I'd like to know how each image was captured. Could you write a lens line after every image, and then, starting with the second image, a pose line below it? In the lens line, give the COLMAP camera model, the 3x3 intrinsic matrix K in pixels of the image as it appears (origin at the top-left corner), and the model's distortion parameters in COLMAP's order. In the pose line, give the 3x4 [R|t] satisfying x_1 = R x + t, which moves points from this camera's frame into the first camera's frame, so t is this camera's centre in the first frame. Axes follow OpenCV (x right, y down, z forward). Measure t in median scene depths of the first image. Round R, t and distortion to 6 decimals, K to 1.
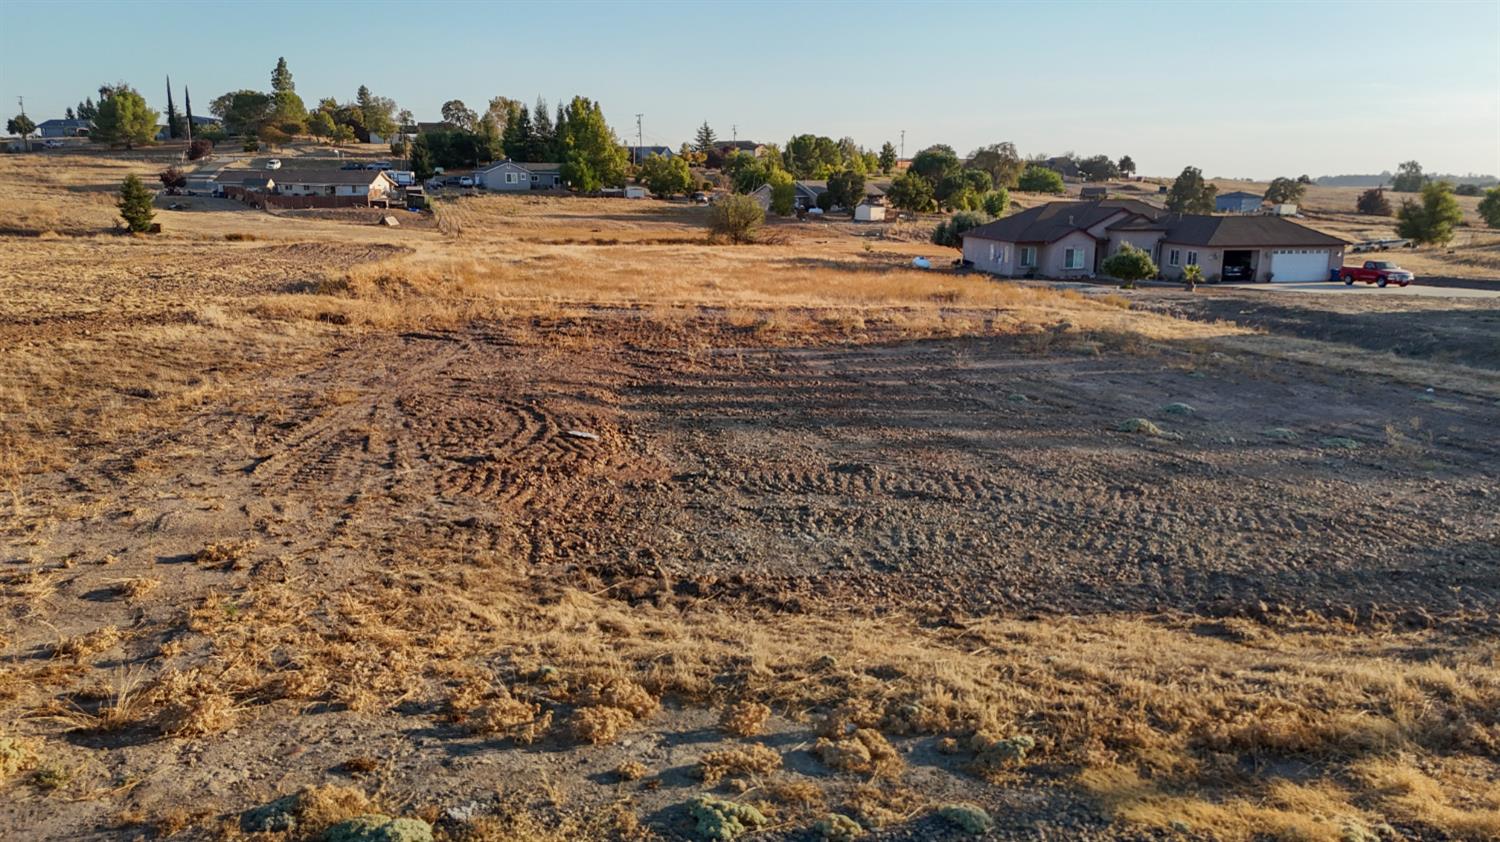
lens RADIAL K [[1101.8, 0, 755.7], [0, 1101.8, 422.1], [0, 0, 1]] dist [0.080439, -0.077354]
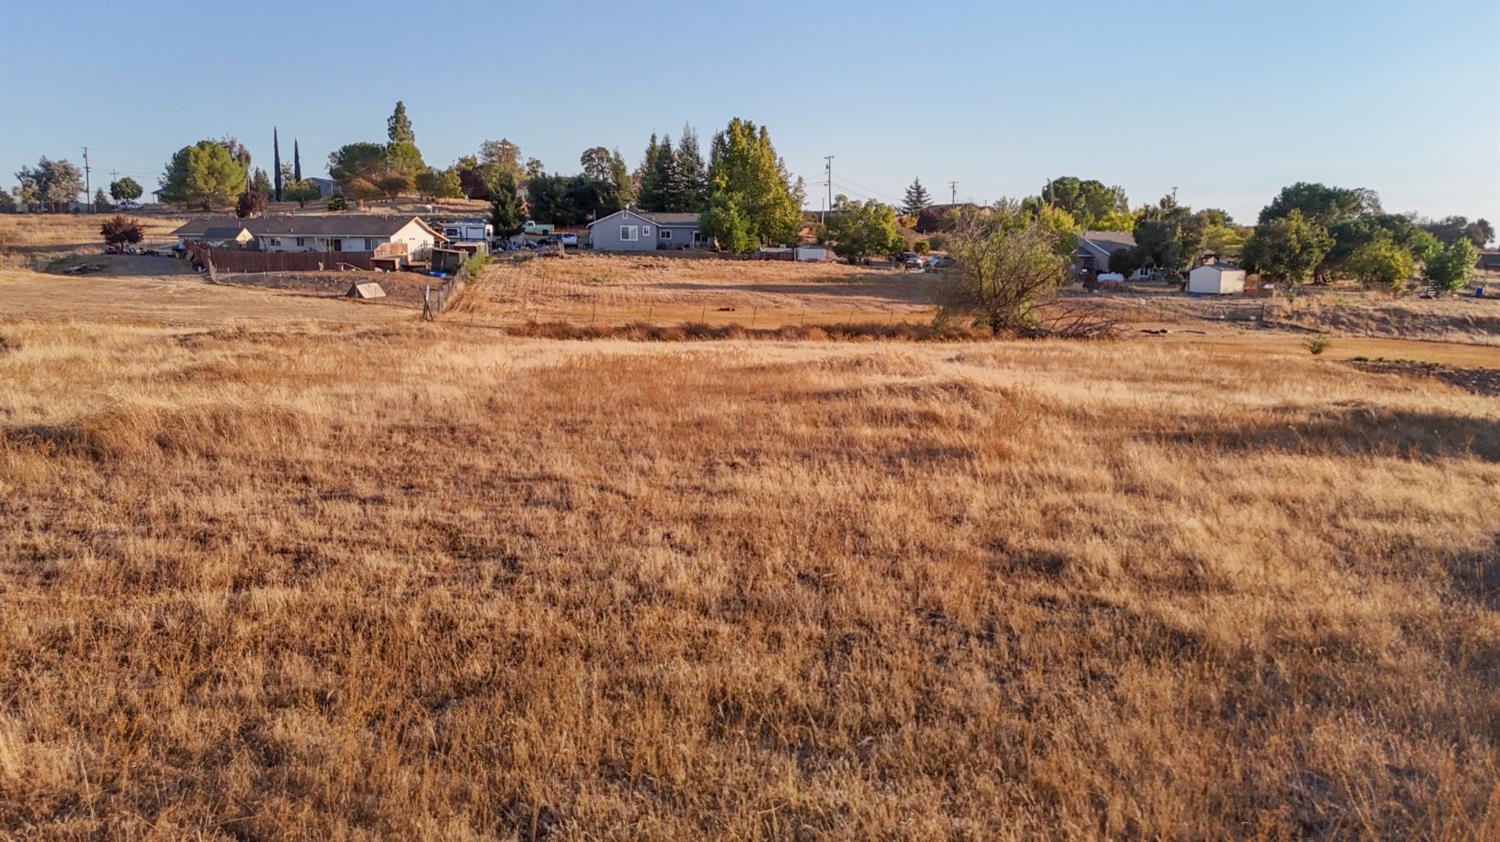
lens RADIAL K [[1101.8, 0, 755.7], [0, 1101.8, 422.1], [0, 0, 1]] dist [0.080439, -0.077354]
pose [[0.983756, 0.024457, -0.177837, -0.022443], [-0.037595, 0.996776, -0.070884, -0.059390], [0.175530, 0.076418, 0.981504, 0.354022]]
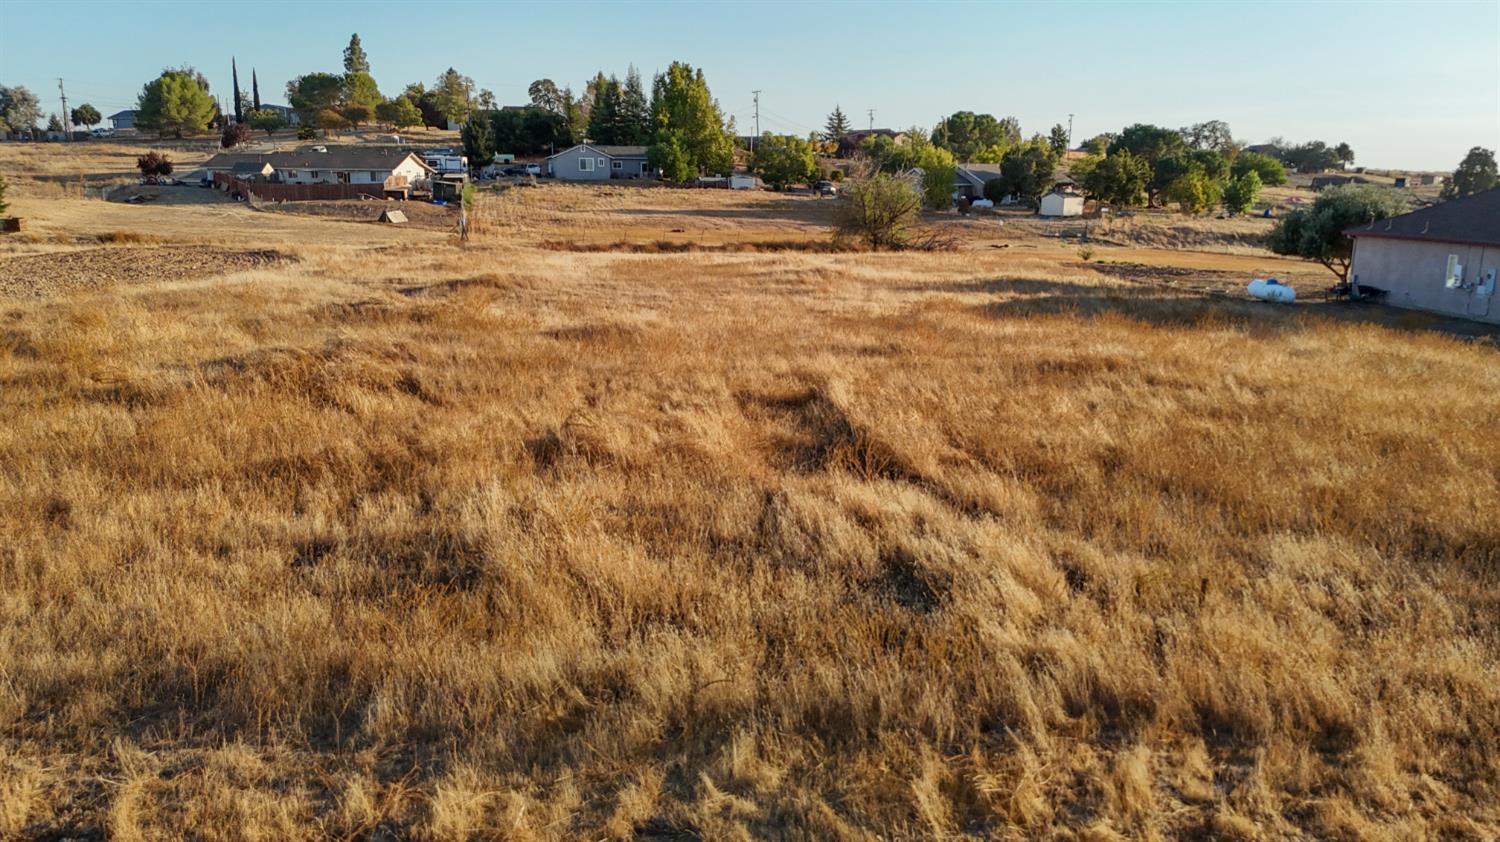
lens RADIAL K [[1101.8, 0, 755.7], [0, 1101.8, 422.1], [0, 0, 1]] dist [0.080439, -0.077354]
pose [[0.993170, 0.021357, -0.114704, -0.007371], [-0.021645, 0.999765, -0.001267, -0.037945], [0.114650, 0.003742, 0.993399, 0.228056]]
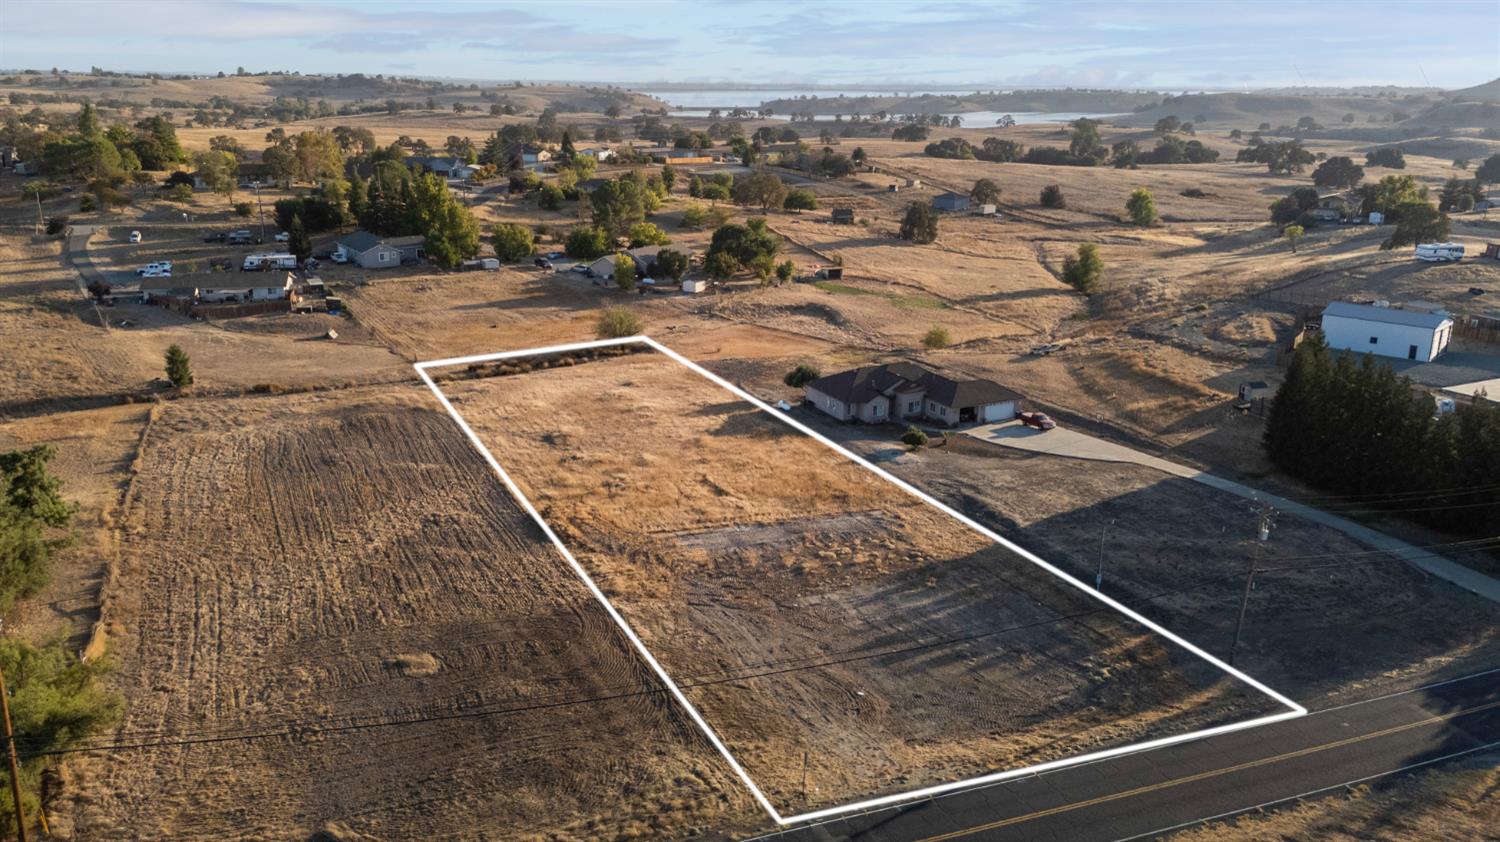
lens RADIAL K [[1133.0, 0, 750.0], [0, 1133.0, 421.0], [0, 0, 1]] dist [0.101175, -0.087435]
pose [[0.971553, -0.071819, 0.225671, -0.125135], [0.054453, 0.995122, 0.082265, -0.120471], [-0.230479, -0.067636, 0.970724, -0.270021]]
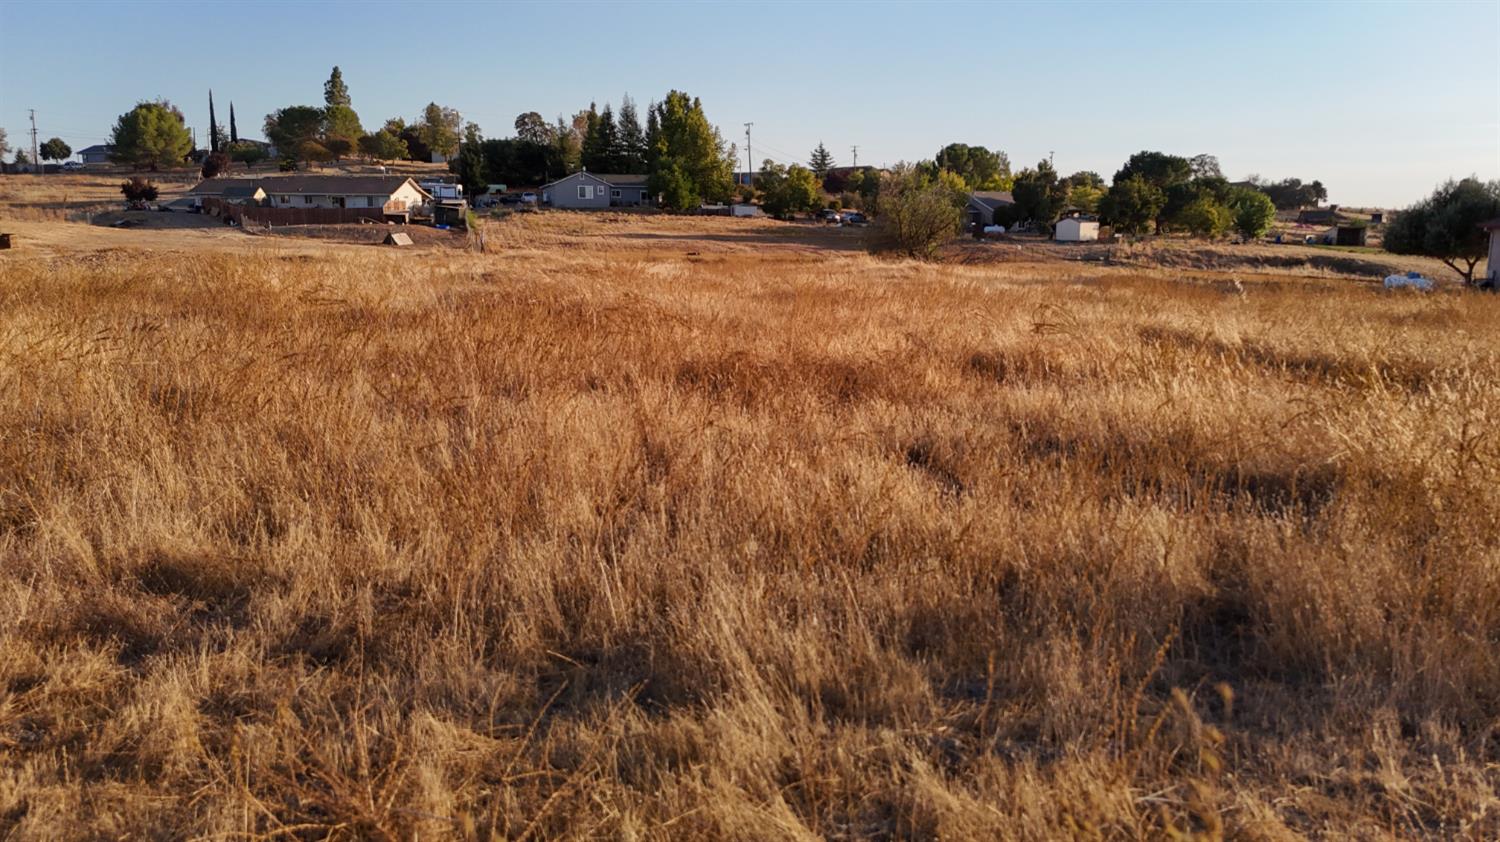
lens RADIAL K [[1101.8, 0, 755.7], [0, 1101.8, 422.1], [0, 0, 1]] dist [0.080439, -0.077354]
pose [[0.996356, 0.011093, -0.084562, -0.035085], [-0.014494, 0.999106, -0.039704, -0.031249], [0.084046, 0.040785, 0.995627, 0.245279]]
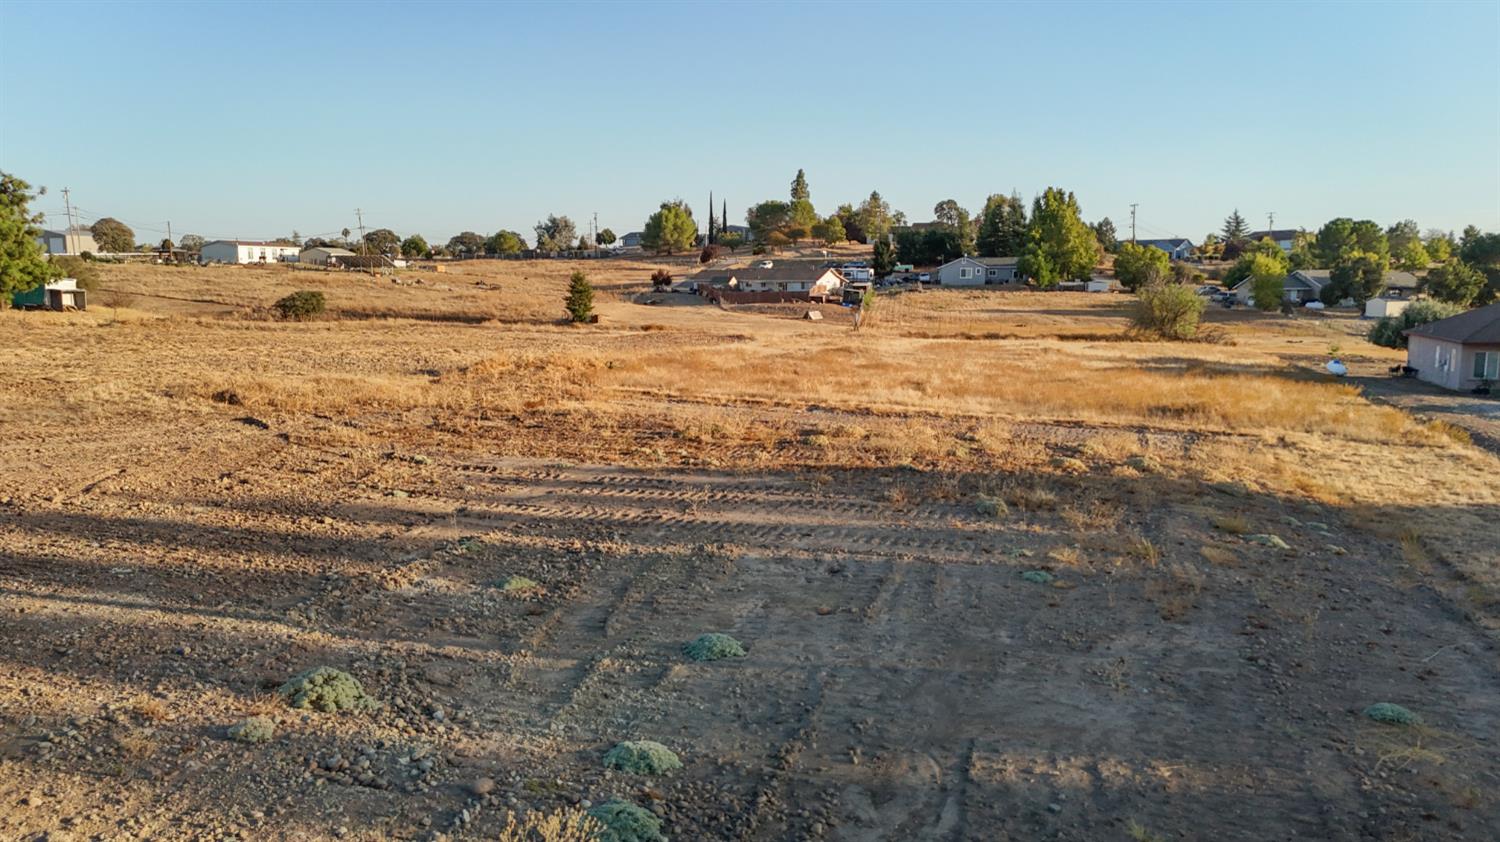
lens RADIAL K [[1100.8, 0, 756.3], [0, 1100.8, 422.6], [0, 0, 1]] dist [0.113614, -0.128059]
pose [[0.883183, 0.055556, -0.465727, 0.074181], [-0.096224, 0.993301, -0.063985, -0.009546], [0.459053, 0.101324, 0.882612, 0.069237]]
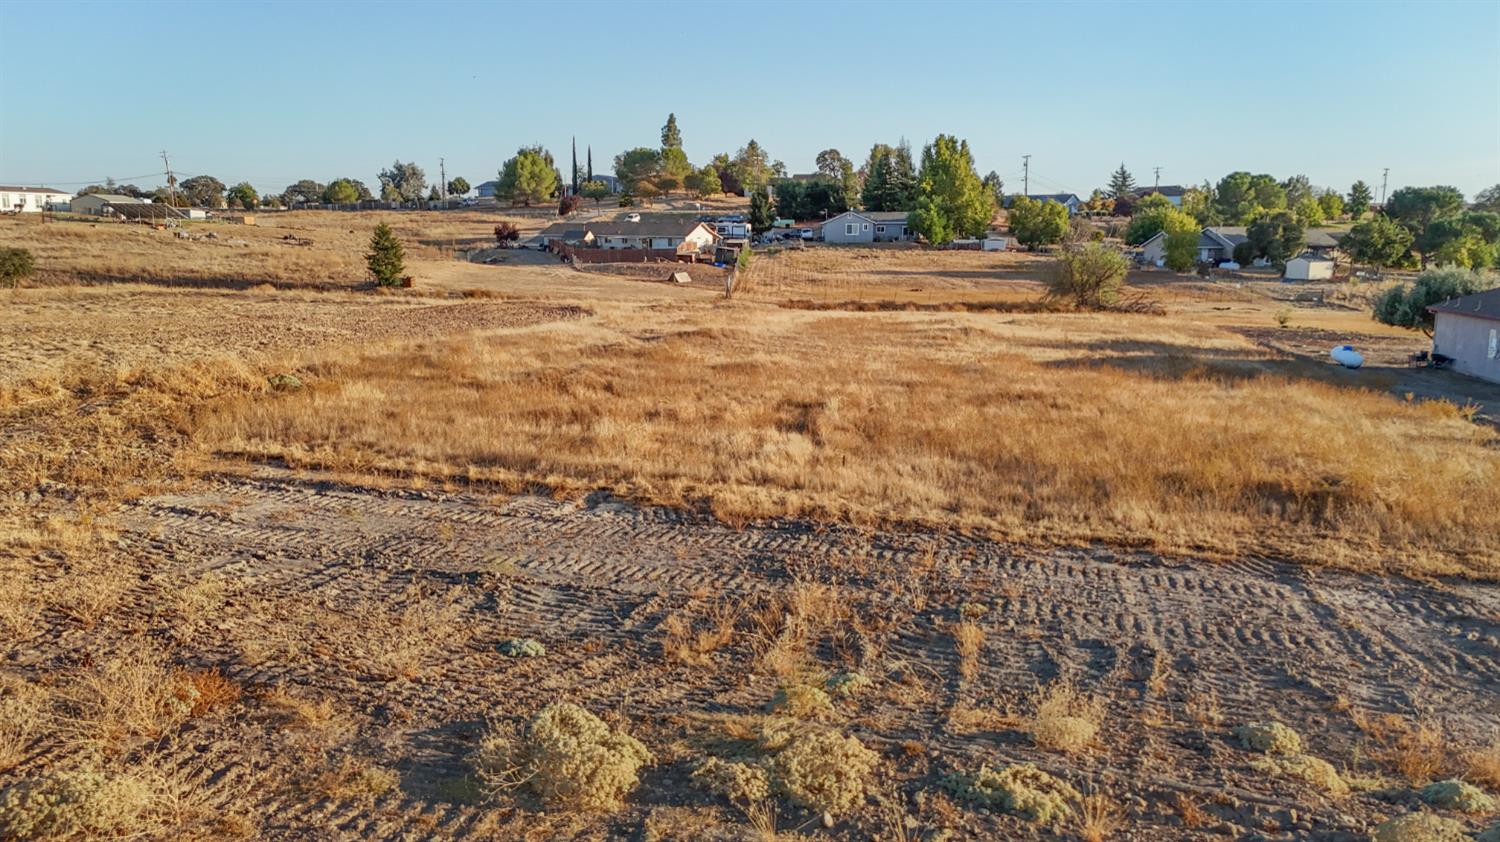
lens RADIAL K [[1100.8, 0, 756.3], [0, 1100.8, 422.6], [0, 0, 1]] dist [0.113614, -0.128059]
pose [[0.927749, 0.060331, -0.368295, 0.038894], [-0.078246, 0.996358, -0.033888, -0.030991], [0.364909, 0.060257, 0.929091, 0.164190]]
